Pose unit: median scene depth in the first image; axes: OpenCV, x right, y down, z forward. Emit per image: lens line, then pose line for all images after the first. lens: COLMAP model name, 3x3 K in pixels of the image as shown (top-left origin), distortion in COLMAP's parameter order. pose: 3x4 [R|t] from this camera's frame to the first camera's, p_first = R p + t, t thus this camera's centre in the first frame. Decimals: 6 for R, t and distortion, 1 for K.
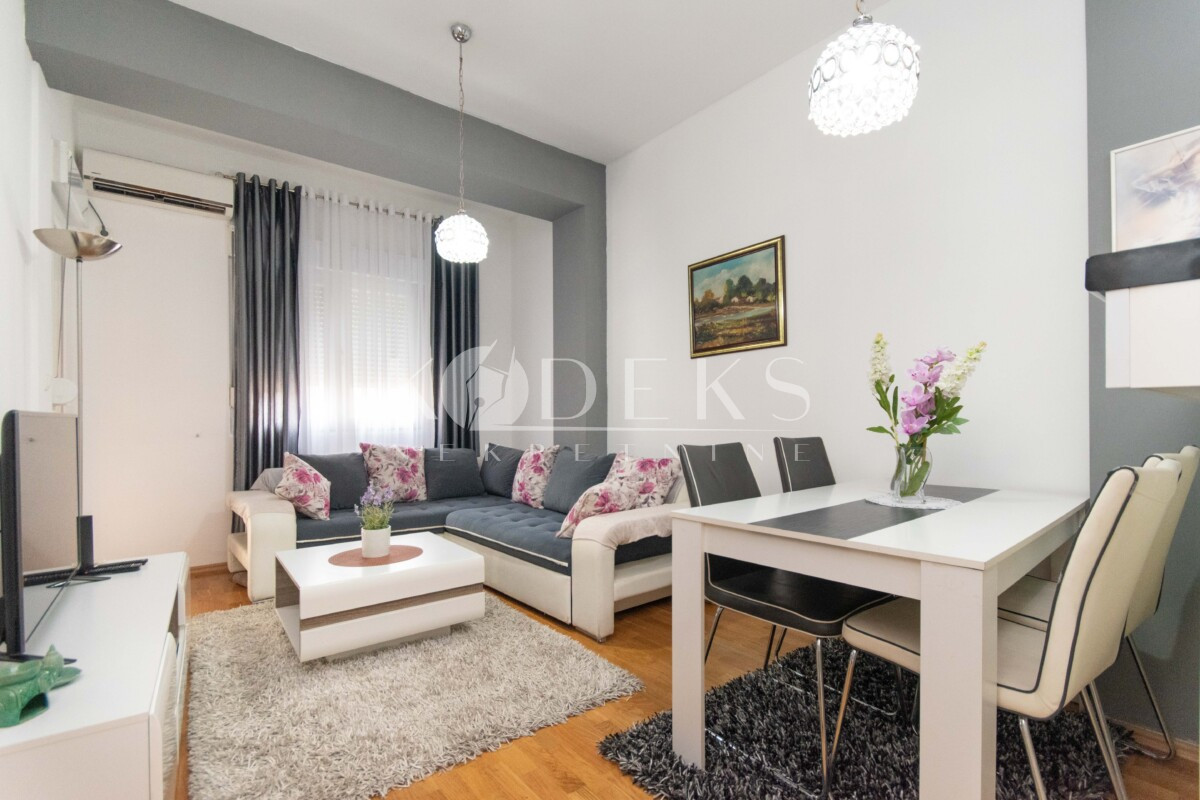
lens RADIAL K [[535.3, 0, 603.5], [0, 535.3, 418.3], [0, 0, 1]] dist [0.000813, 0.000142]
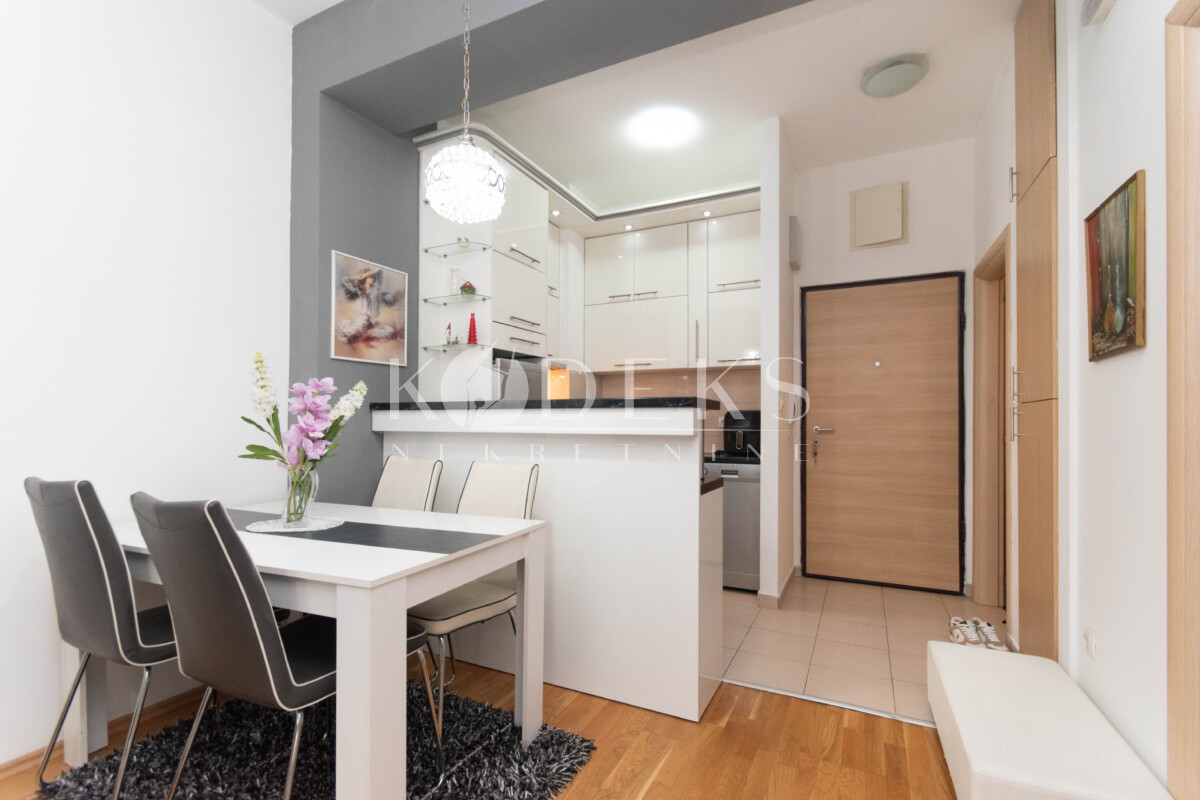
lens RADIAL K [[535.3, 0, 603.5], [0, 535.3, 418.3], [0, 0, 1]] dist [0.000813, 0.000142]
pose [[-0.416554, 0.009789, 0.909058, -0.342367], [-0.002411, 0.999927, -0.011872, -0.015624], [-0.909108, -0.007137, -0.416500, 0.478422]]
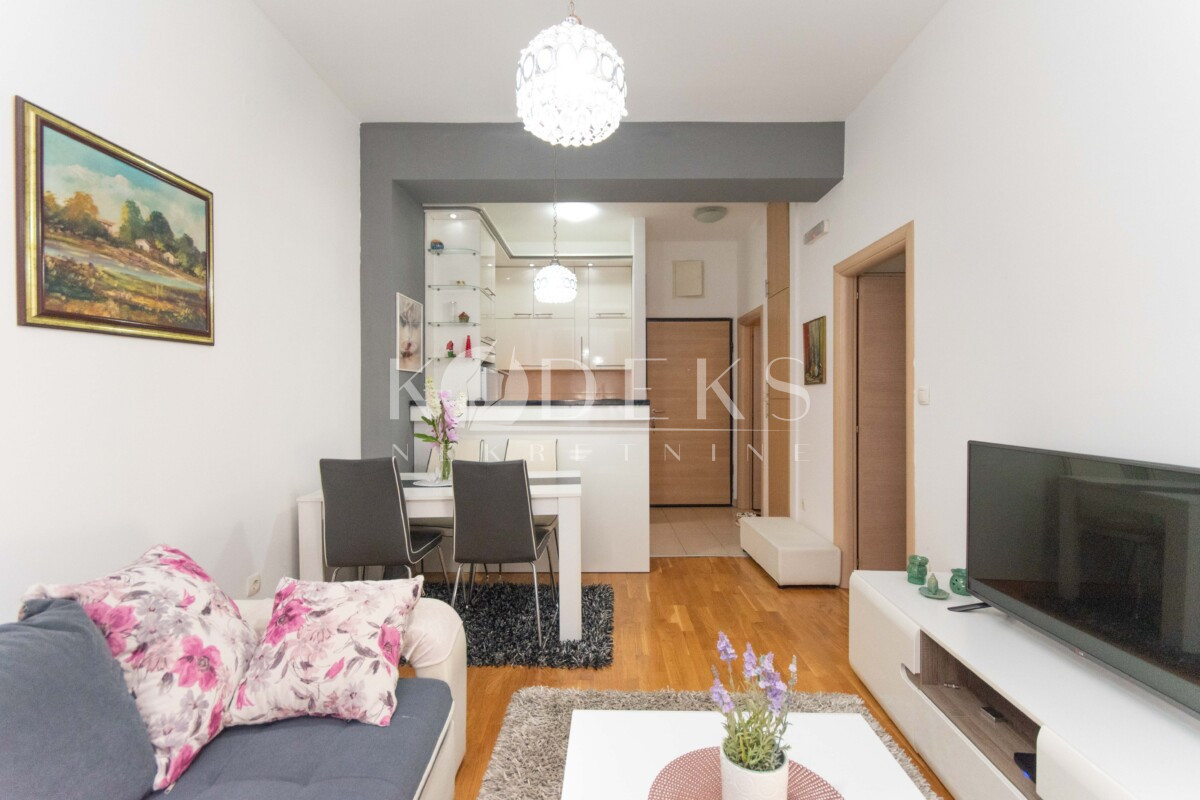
lens RADIAL K [[514.9, 0, 619.9], [0, 514.9, 393.0], [0, 0, 1]] dist [-0.000609, -0.000281]
pose [[-0.789337, 0.010142, 0.613876, -0.469233], [0.005339, 0.999939, -0.009656, -0.056269], [-0.613937, -0.004345, -0.789343, 1.091242]]
